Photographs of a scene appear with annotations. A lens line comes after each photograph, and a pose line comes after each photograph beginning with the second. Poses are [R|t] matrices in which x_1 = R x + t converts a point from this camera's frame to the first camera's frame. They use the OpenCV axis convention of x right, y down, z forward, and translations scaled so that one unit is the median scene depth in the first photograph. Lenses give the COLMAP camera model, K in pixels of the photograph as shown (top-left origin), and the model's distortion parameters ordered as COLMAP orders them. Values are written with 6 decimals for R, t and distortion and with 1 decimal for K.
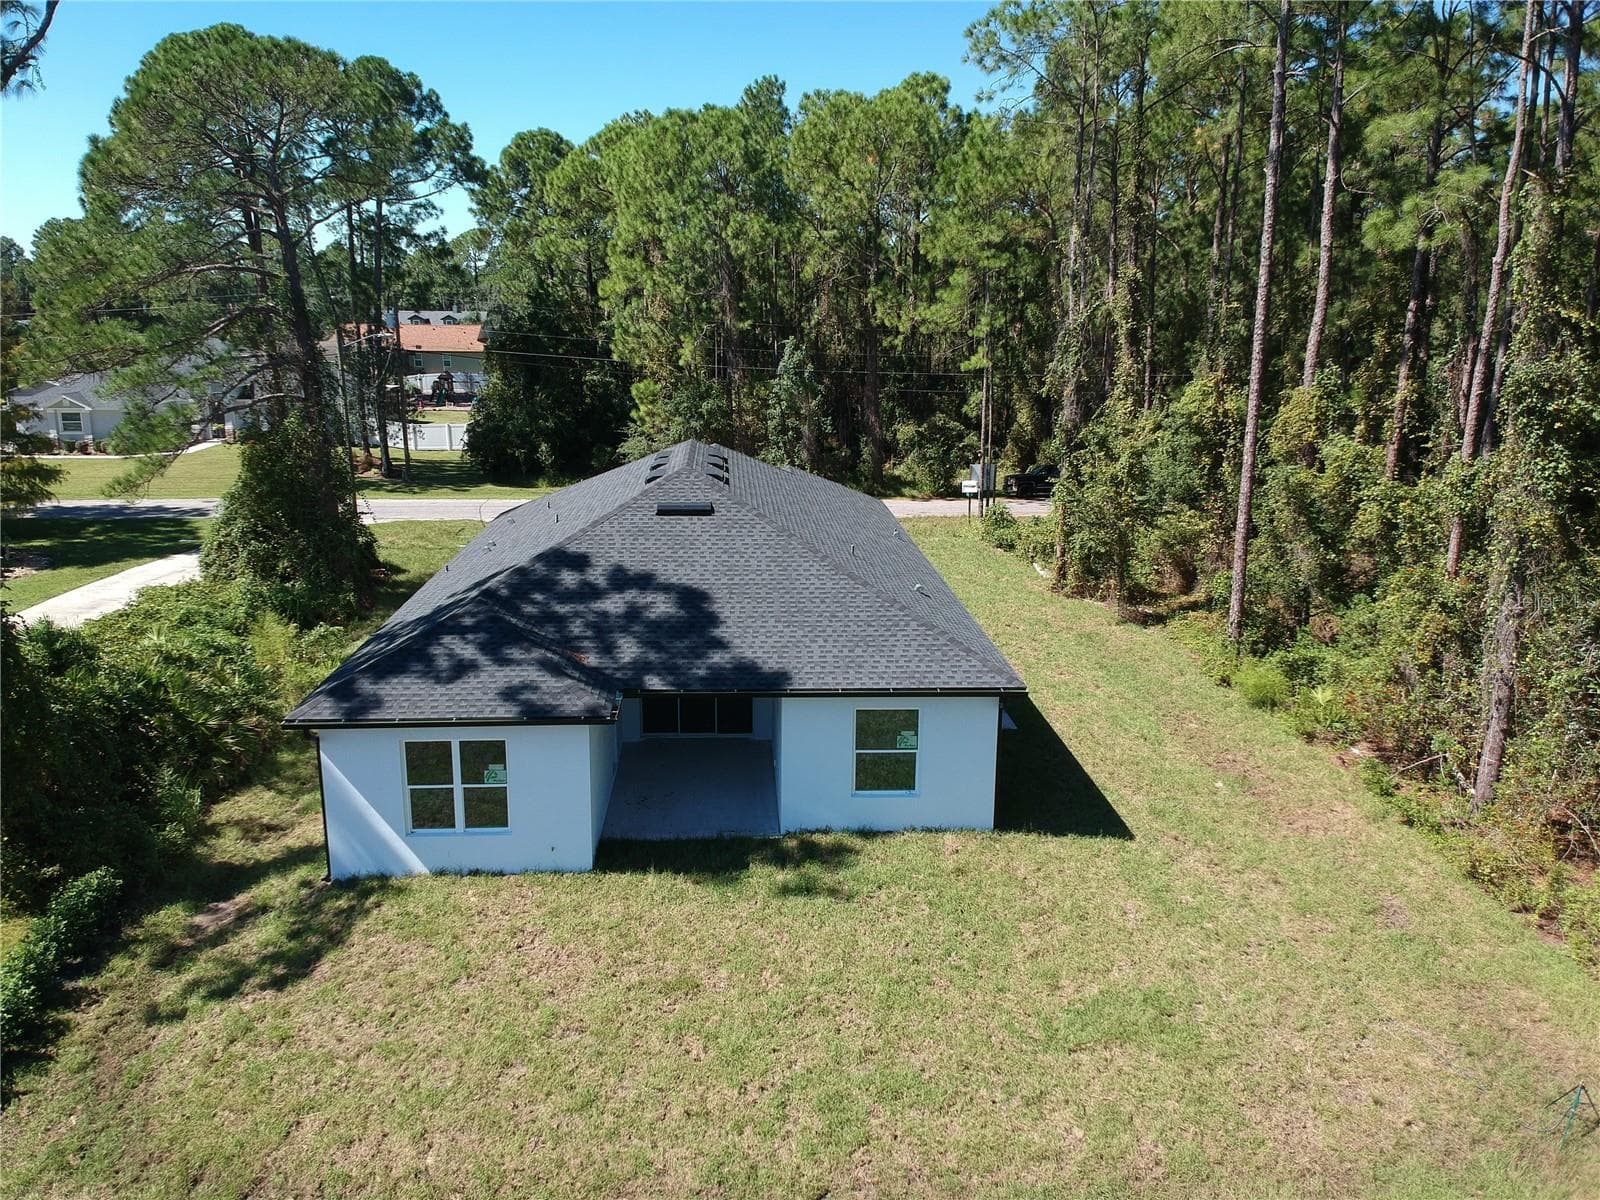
lens RADIAL K [[1174.2, 0, 794.8], [0, 1174.2, 594.3], [0, 0, 1]] dist [0.079685, -0.144775]
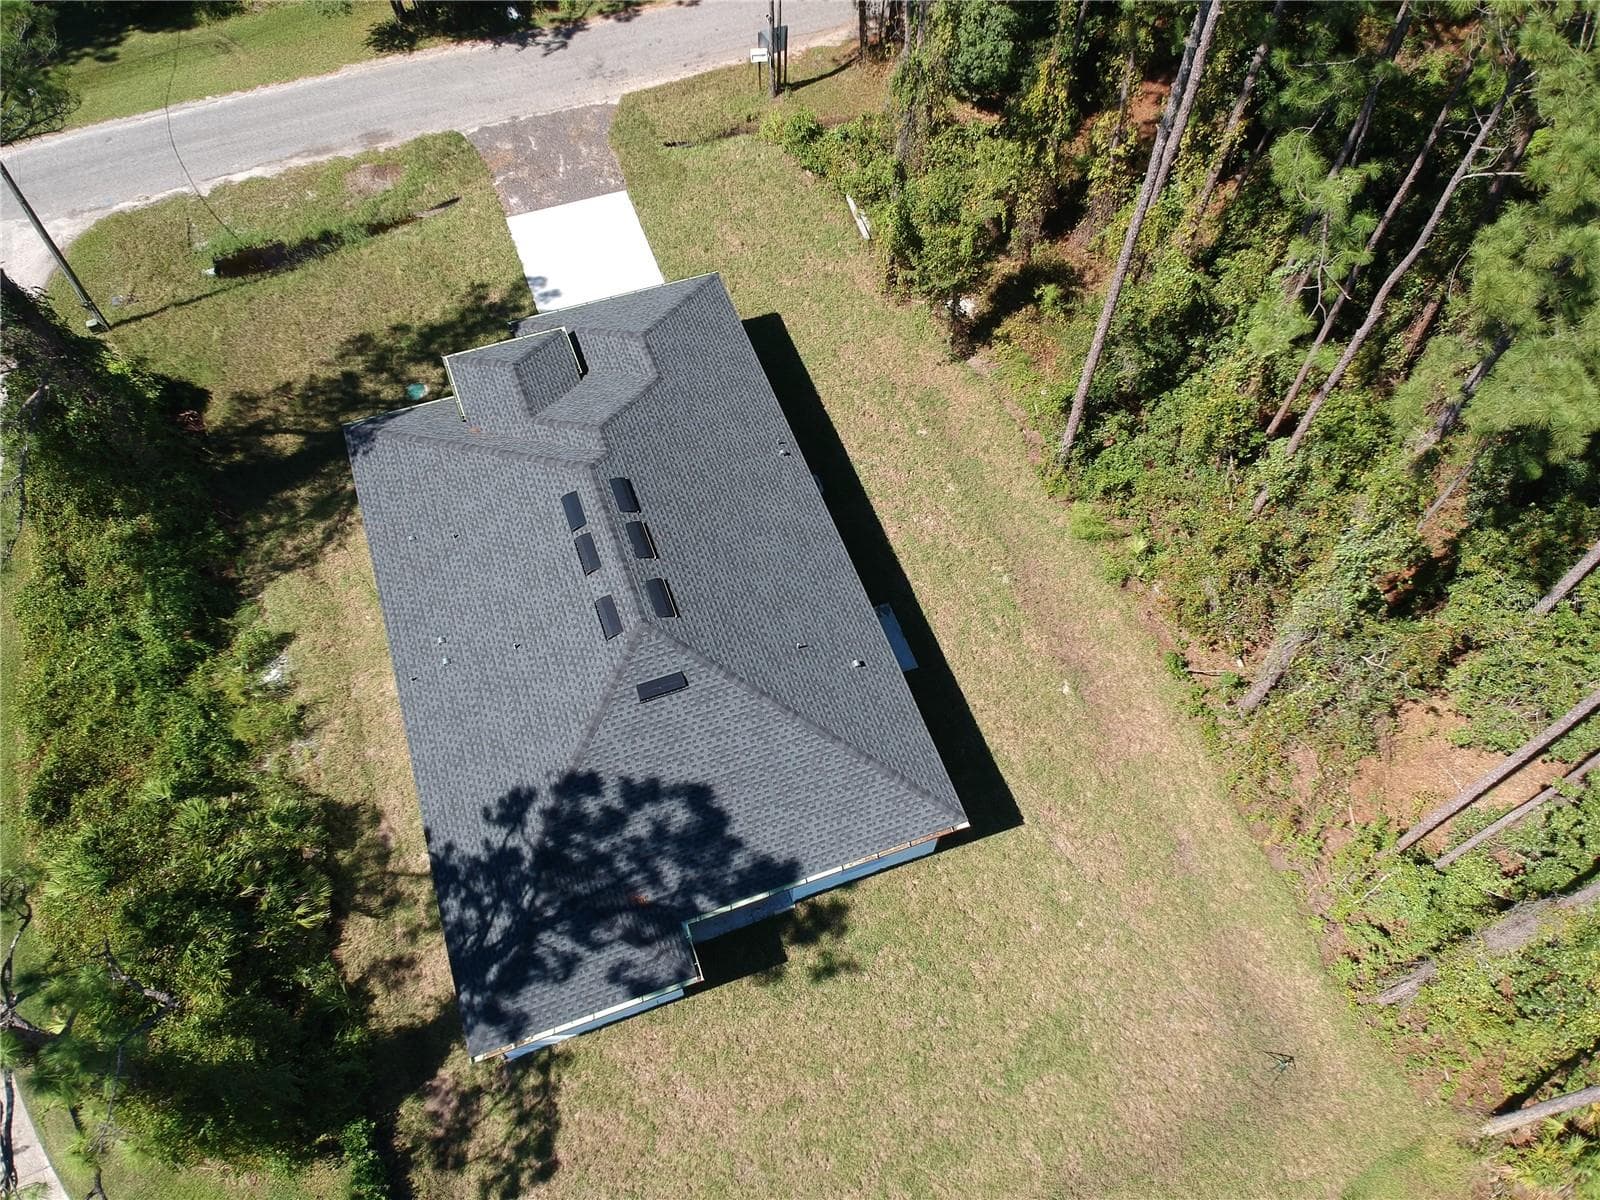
lens RADIAL K [[1174.2, 0, 782.3], [0, 1174.2, 598.4], [0, 0, 1]] dist [0.079685, -0.144775]
pose [[0.959012, -0.250298, 0.132842, -0.123140], [0.080431, 0.689963, 0.719362, -1.091959], [-0.271711, -0.679193, 0.681814, 0.302188]]
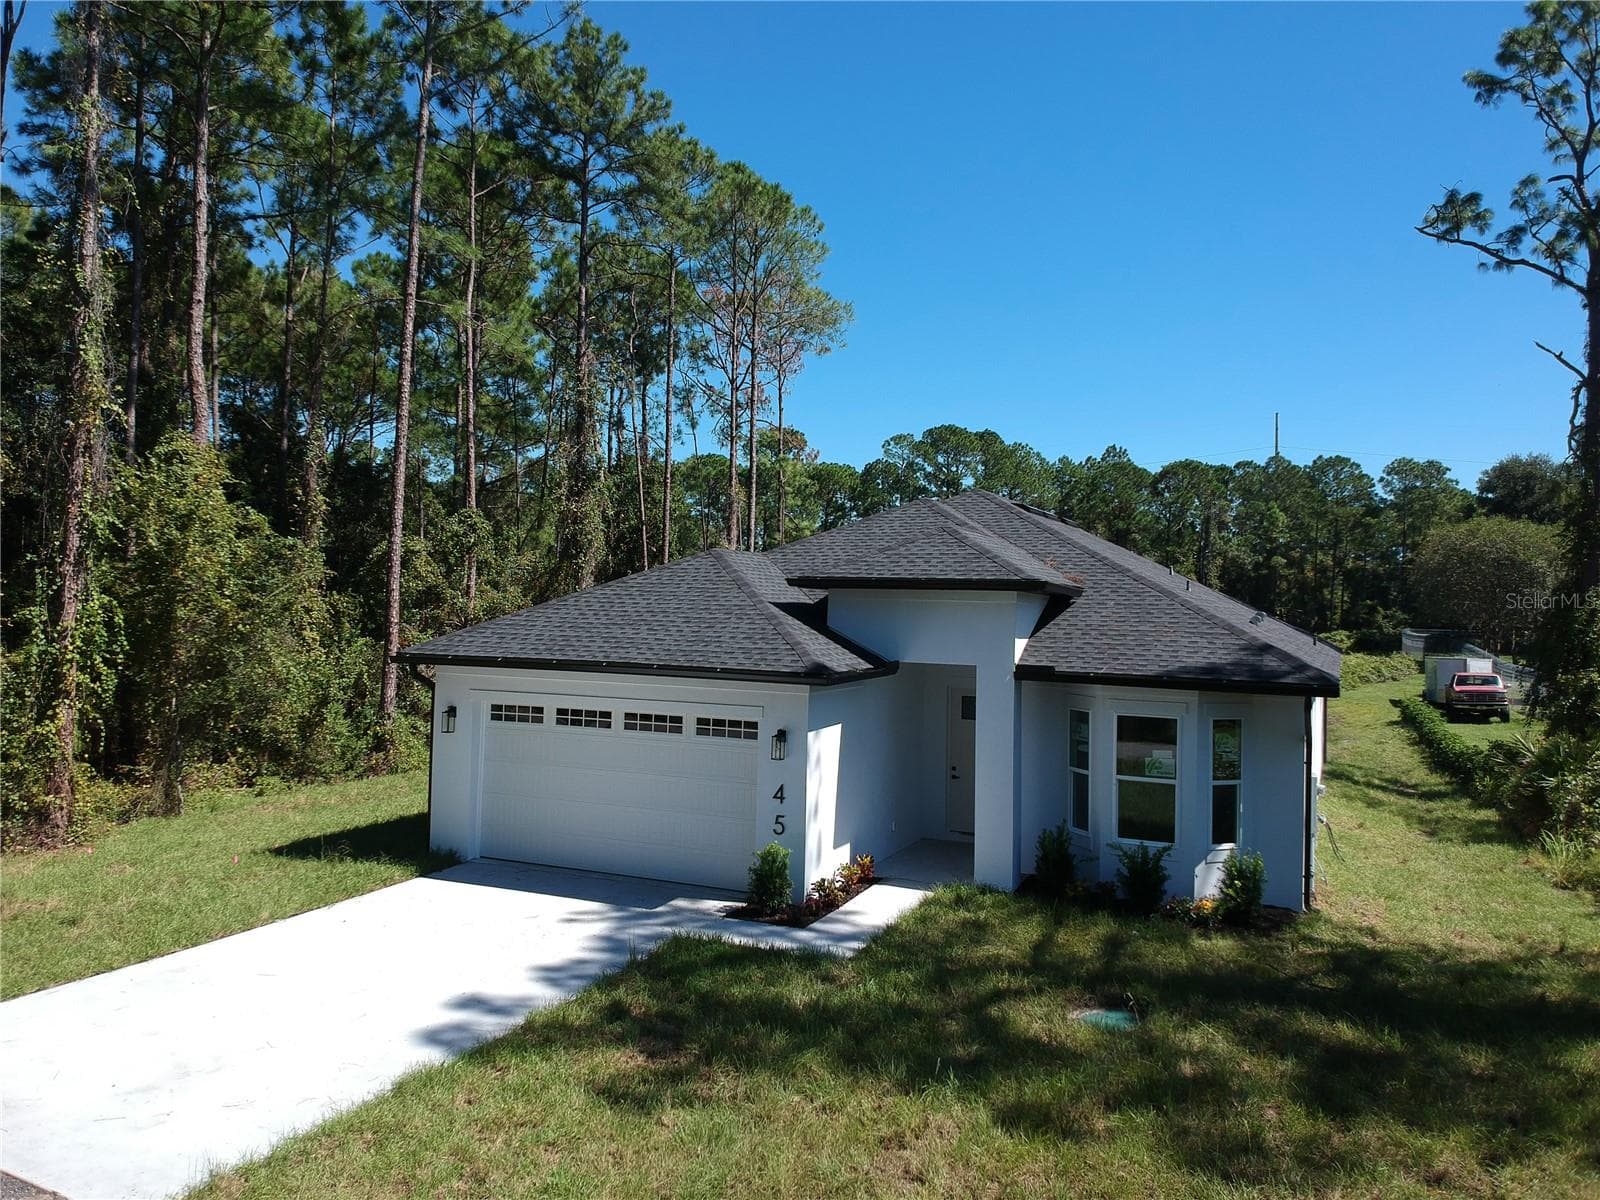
lens RADIAL K [[1174.2, 0, 789.4], [0, 1174.2, 587.7], [0, 0, 1]] dist [0.079685, -0.144775]
pose [[-0.881215, -0.028207, 0.471873, -0.476710], [0.075670, 0.976929, 0.199711, -0.318498], [-0.466620, 0.211695, -0.858750, 2.490507]]
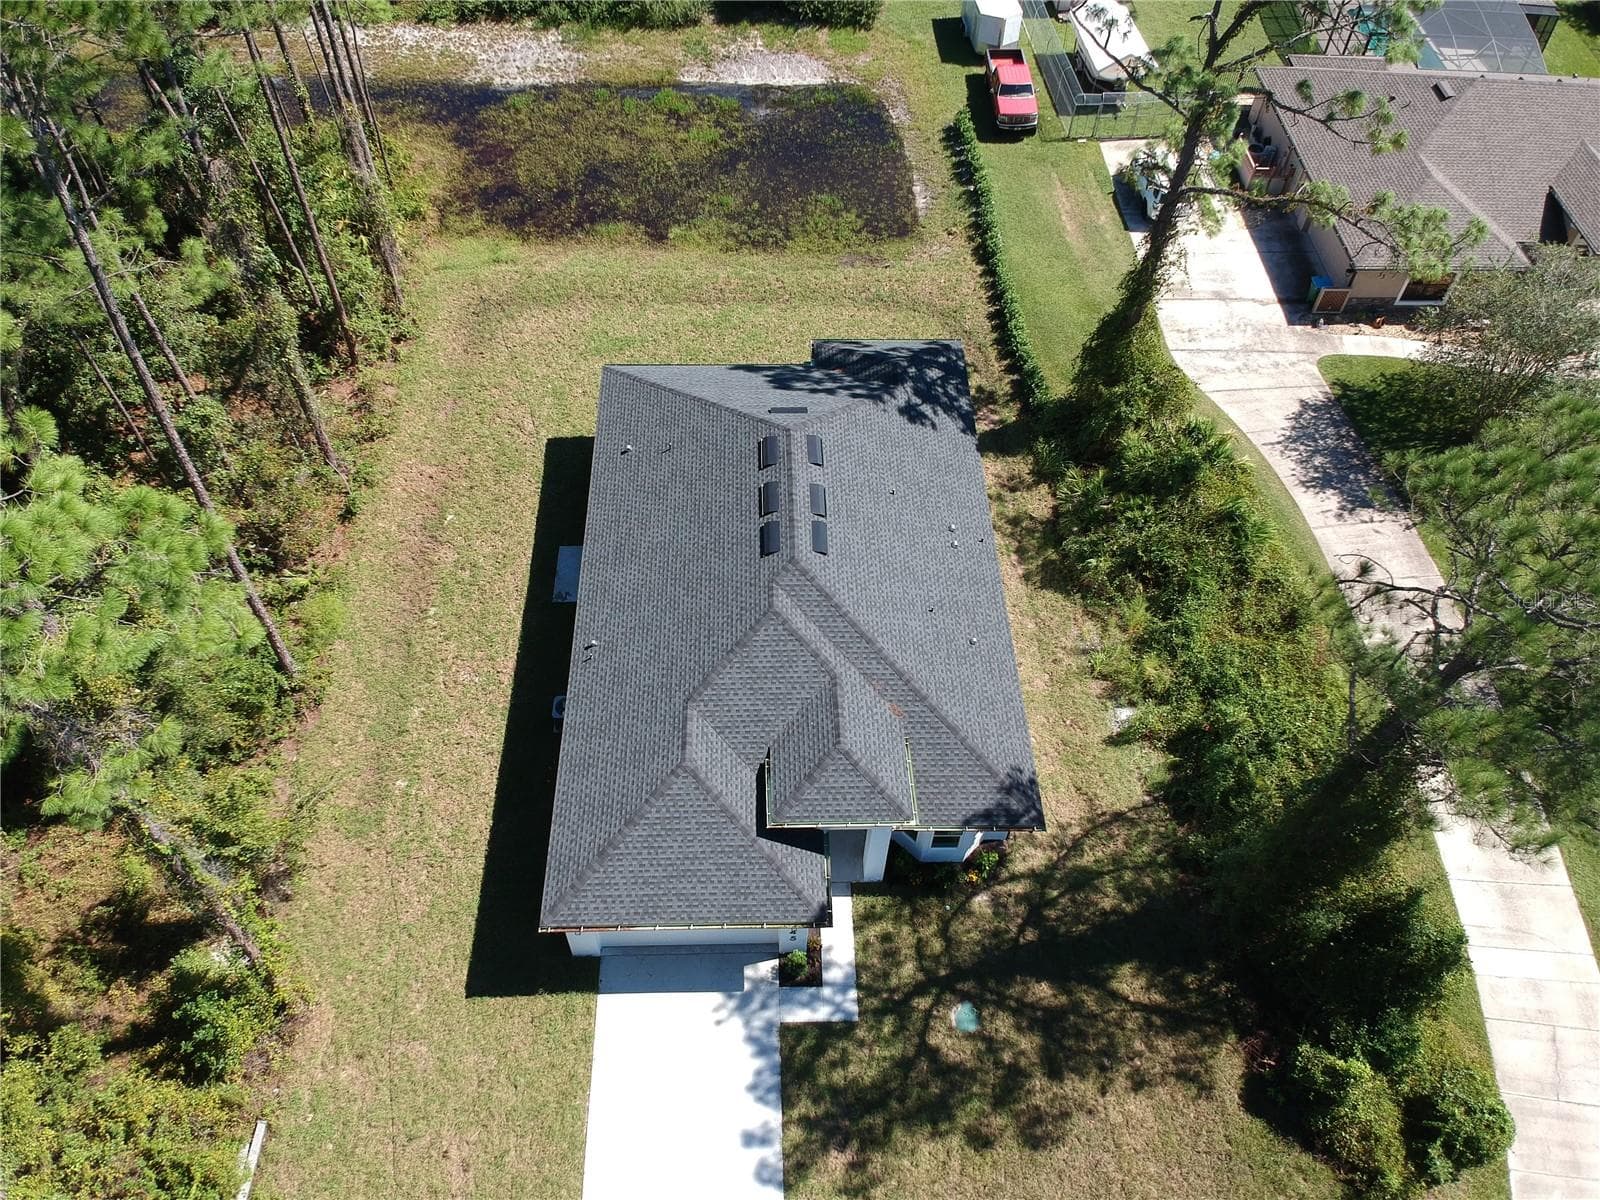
lens RADIAL K [[1174.2, 0, 778.0], [0, 1174.2, 595.3], [0, 0, 1]] dist [0.079685, -0.144775]
pose [[-0.998841, -0.048123, -0.001222, -0.097822], [-0.020959, 0.411897, 0.910989, -1.510948], [-0.043336, 0.909959, -0.412428, 2.123534]]
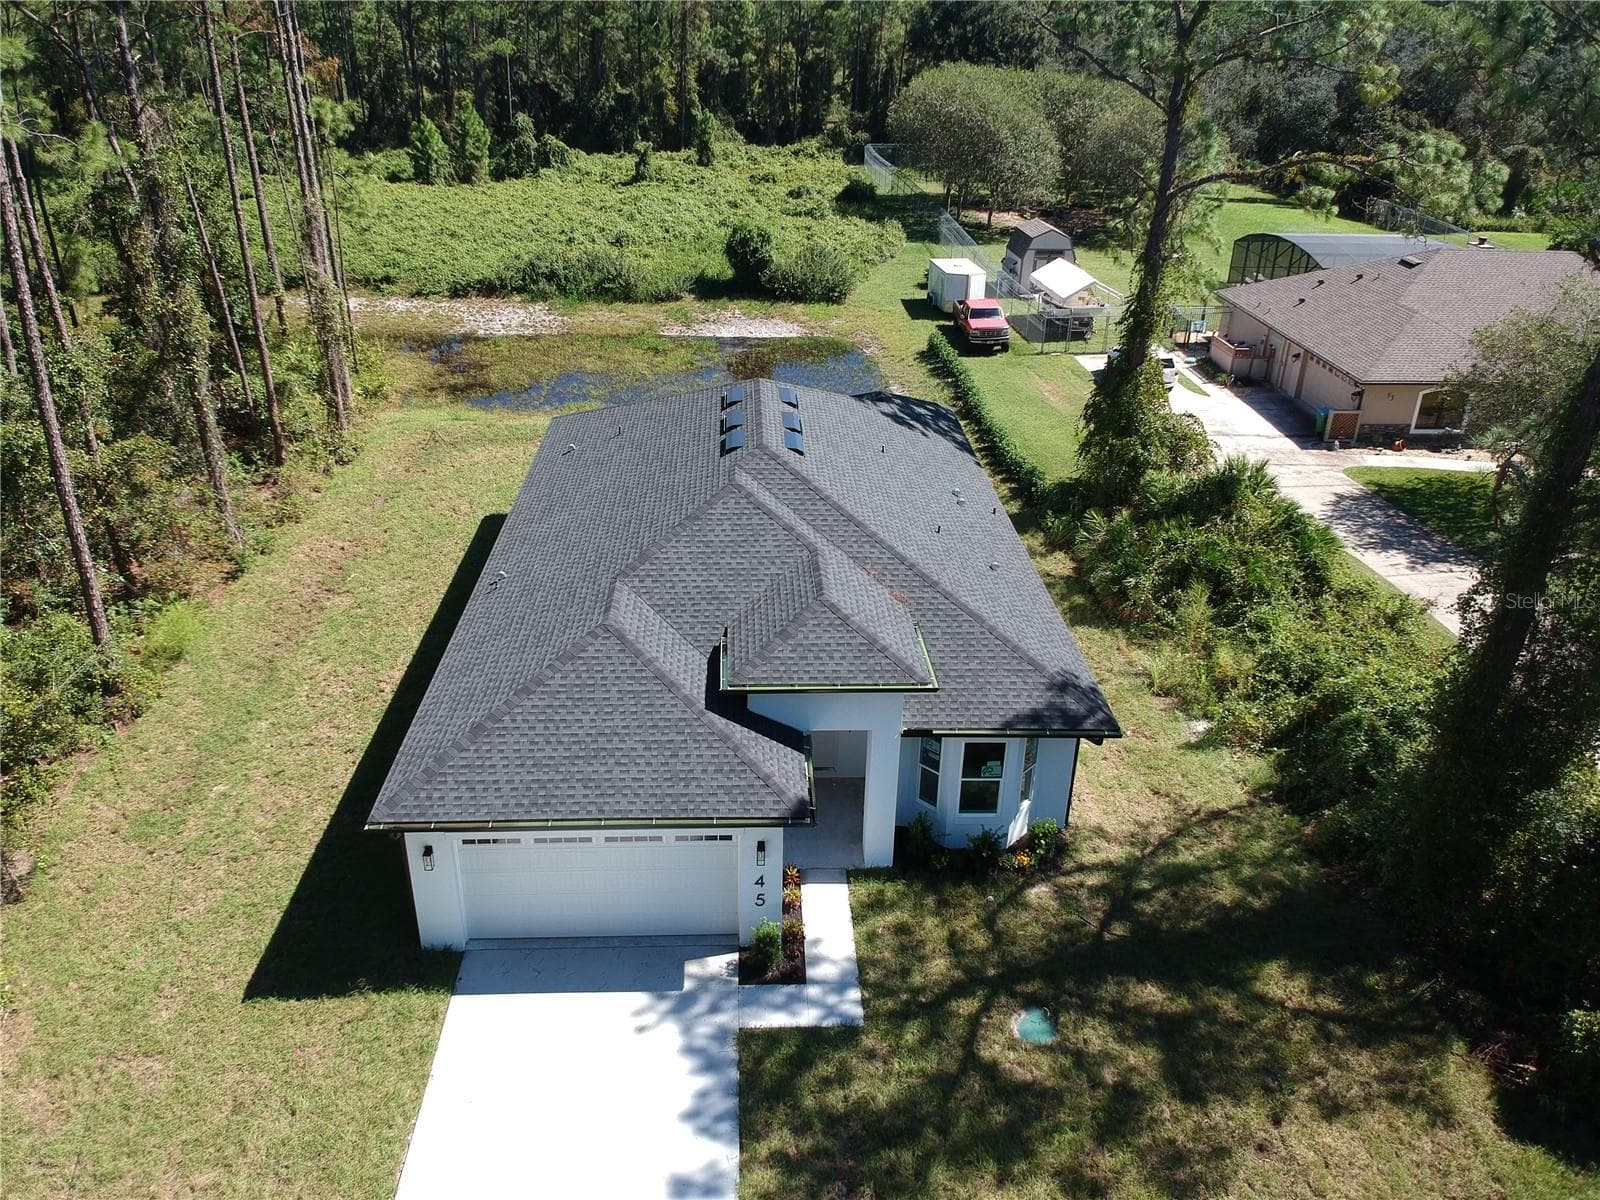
lens RADIAL K [[1174.2, 0, 780.6], [0, 1174.2, 598.1], [0, 0, 1]] dist [0.079685, -0.144775]
pose [[-0.999267, -0.037487, 0.007778, -0.152062], [-0.023561, 0.762270, 0.646830, -0.827847], [-0.030176, 0.646173, -0.762594, 2.470756]]
